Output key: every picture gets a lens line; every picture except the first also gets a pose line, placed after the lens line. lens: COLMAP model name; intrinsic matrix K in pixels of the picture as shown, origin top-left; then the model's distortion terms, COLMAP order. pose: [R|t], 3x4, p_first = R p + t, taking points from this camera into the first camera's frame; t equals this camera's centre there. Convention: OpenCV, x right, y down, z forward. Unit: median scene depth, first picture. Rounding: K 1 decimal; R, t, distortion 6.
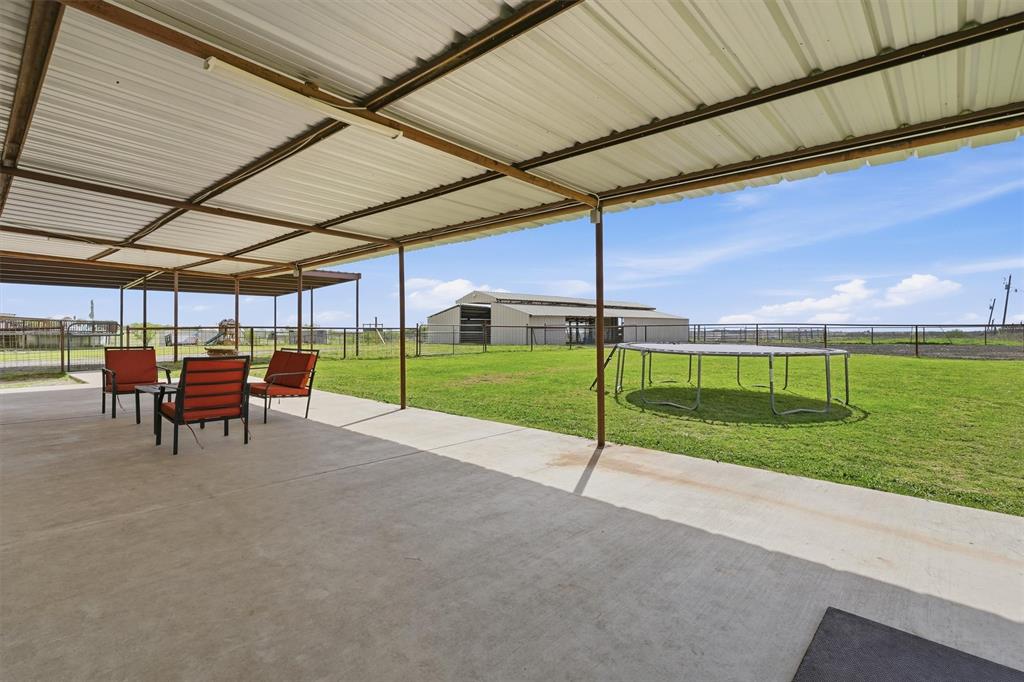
lens RADIAL K [[498.3, 0, 512.5], [0, 498.3, 332.8], [0, 0, 1]] dist [-0.005602, 0.001930]
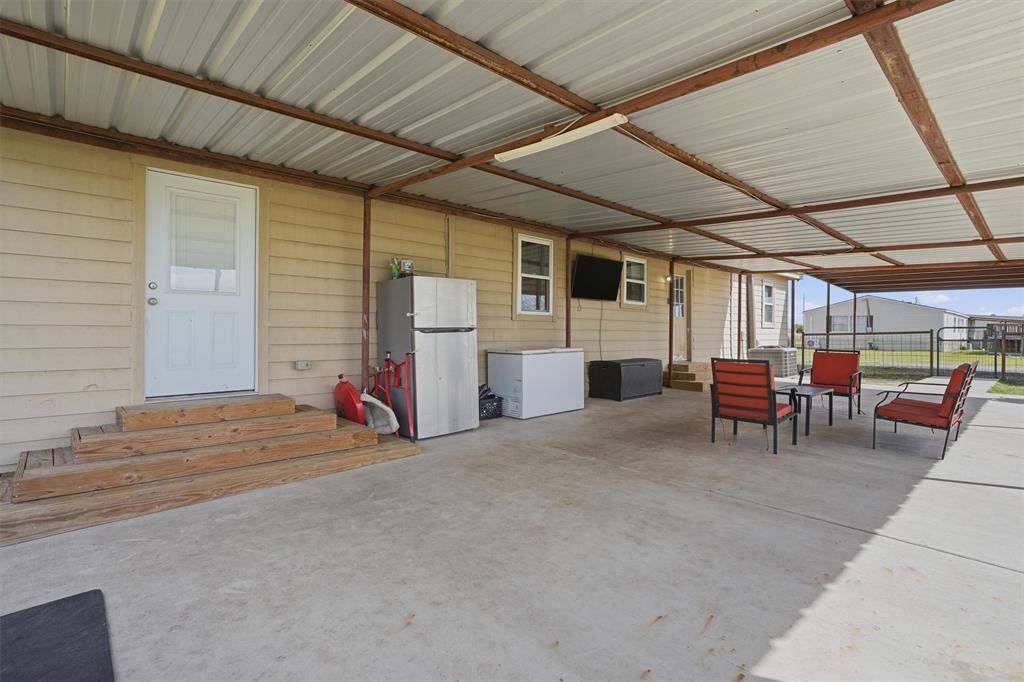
lens RADIAL K [[498.3, 0, 511.7], [0, 498.3, 338.9], [0, 0, 1]] dist [-0.005602, 0.001930]
pose [[-0.120774, 0.010230, -0.992627, 0.911026], [-0.005526, 0.999924, 0.010978, -0.003999], [0.992665, 0.006811, -0.120709, 1.217625]]
